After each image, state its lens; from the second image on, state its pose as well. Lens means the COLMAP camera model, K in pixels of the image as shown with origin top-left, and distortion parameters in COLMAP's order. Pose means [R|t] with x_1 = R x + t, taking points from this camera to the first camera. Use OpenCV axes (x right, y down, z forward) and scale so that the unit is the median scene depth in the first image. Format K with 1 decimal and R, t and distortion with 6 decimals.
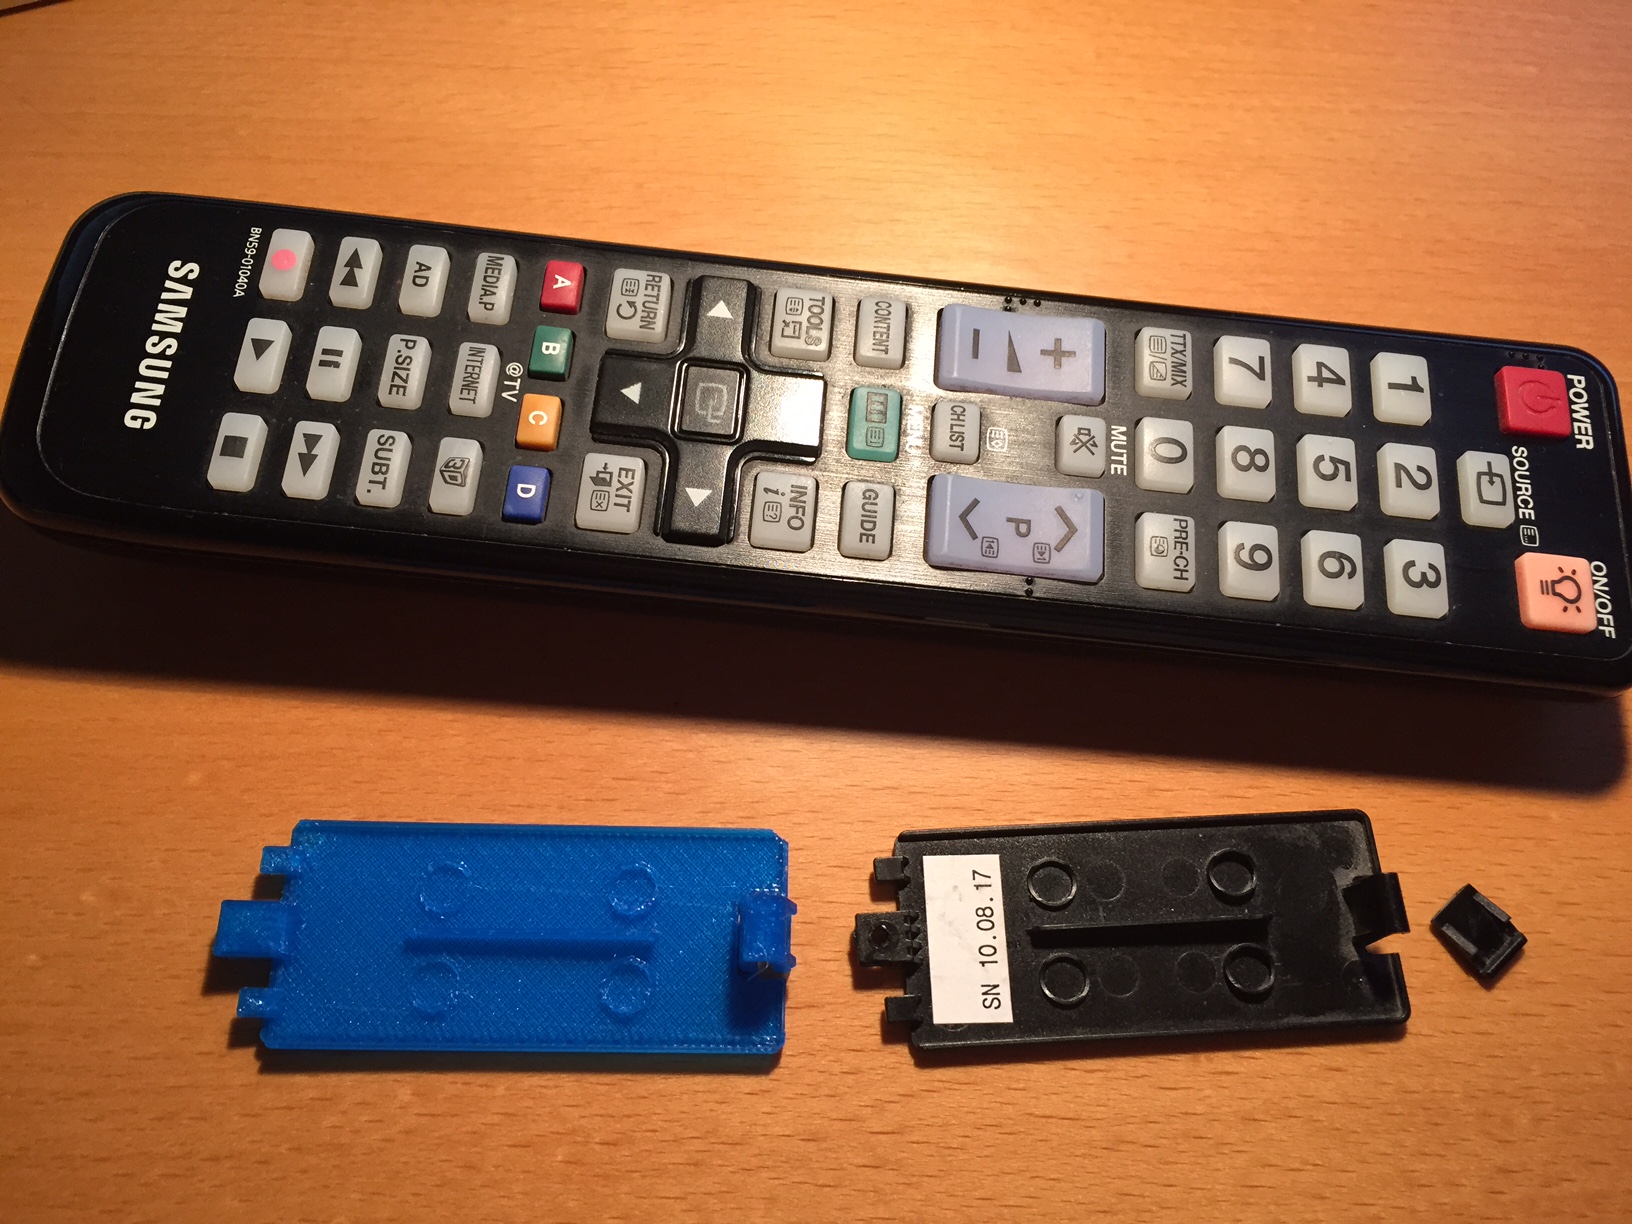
lens RADIAL K [[1365.6, 0, 816.0], [0, 1365.6, 612.0], [0, 0, 1]] dist [0.048601, -0.086688]
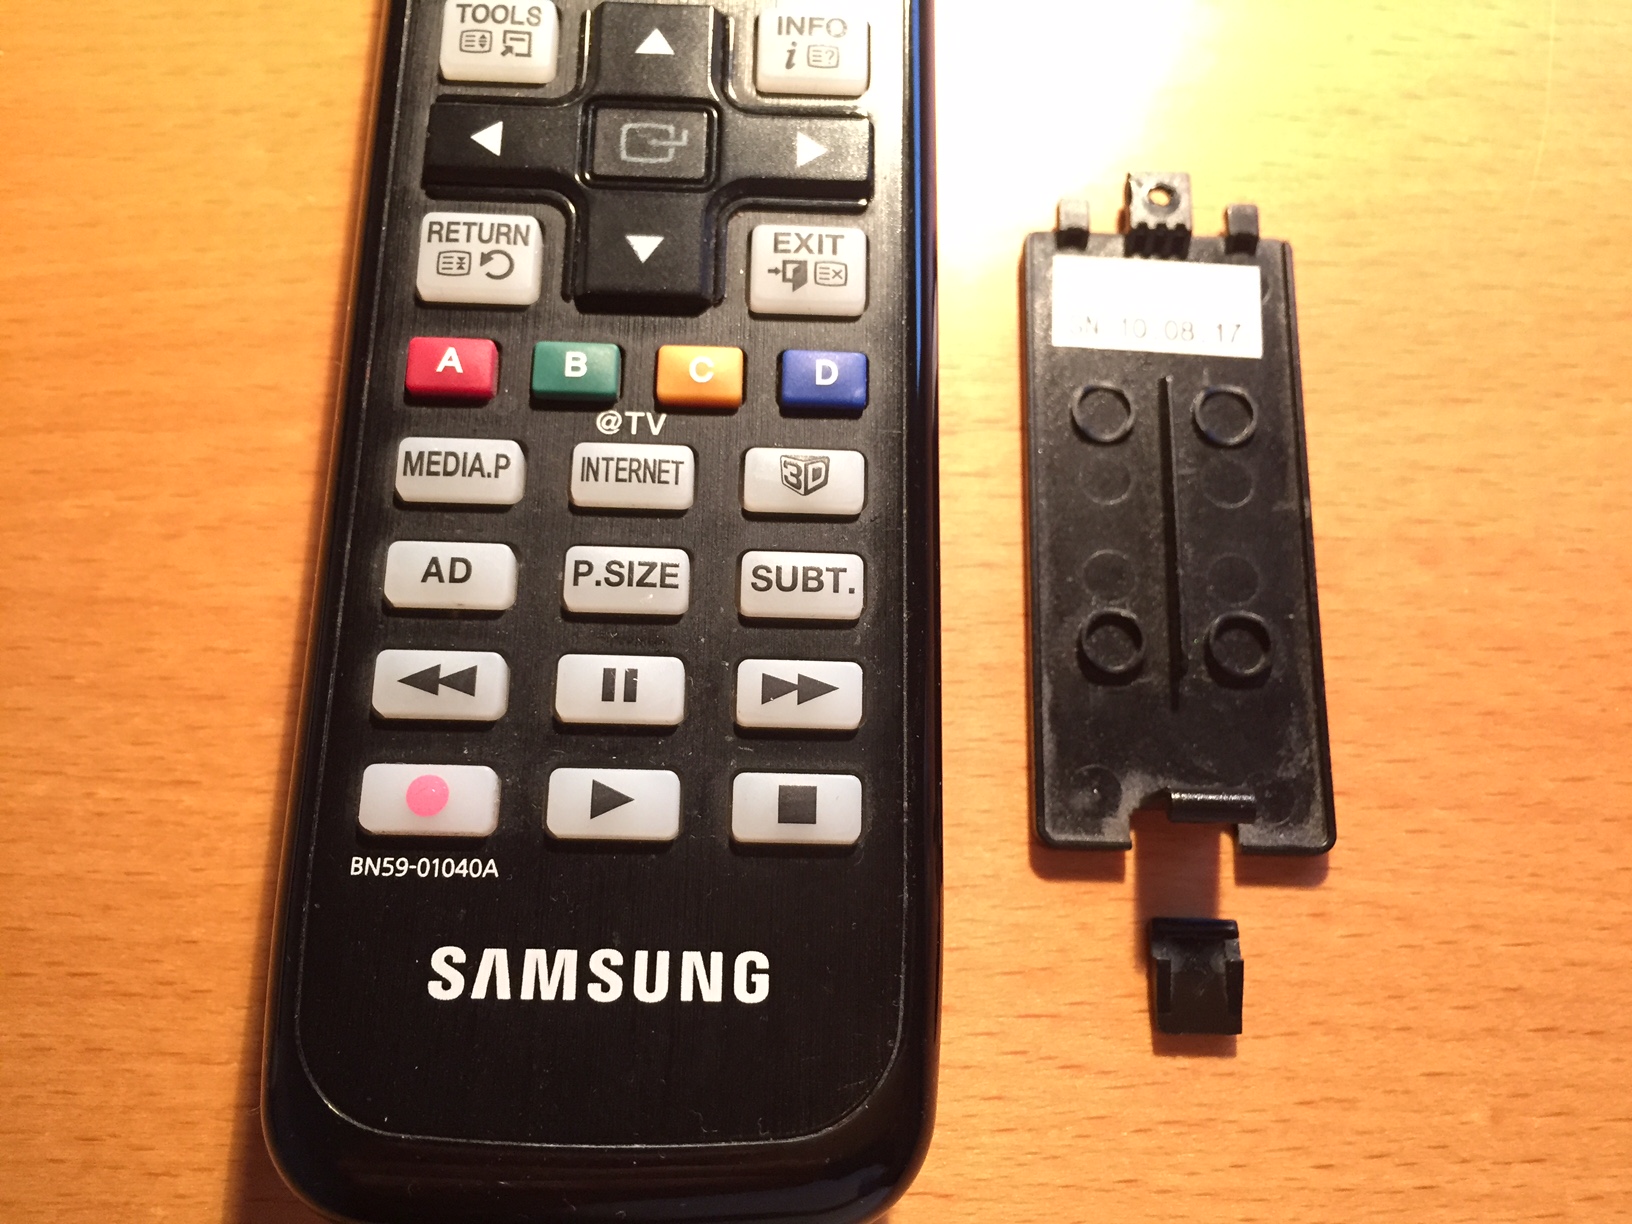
lens RADIAL K [[1365.6, 0, 816.0], [0, 1365.6, 612.0], [0, 0, 1]] dist [0.048601, -0.086688]
pose [[-0.055747, -0.979479, 0.193681, -0.441863], [0.919871, 0.025044, 0.391422, -0.340592], [-0.388240, 0.199982, 0.899598, 0.417383]]
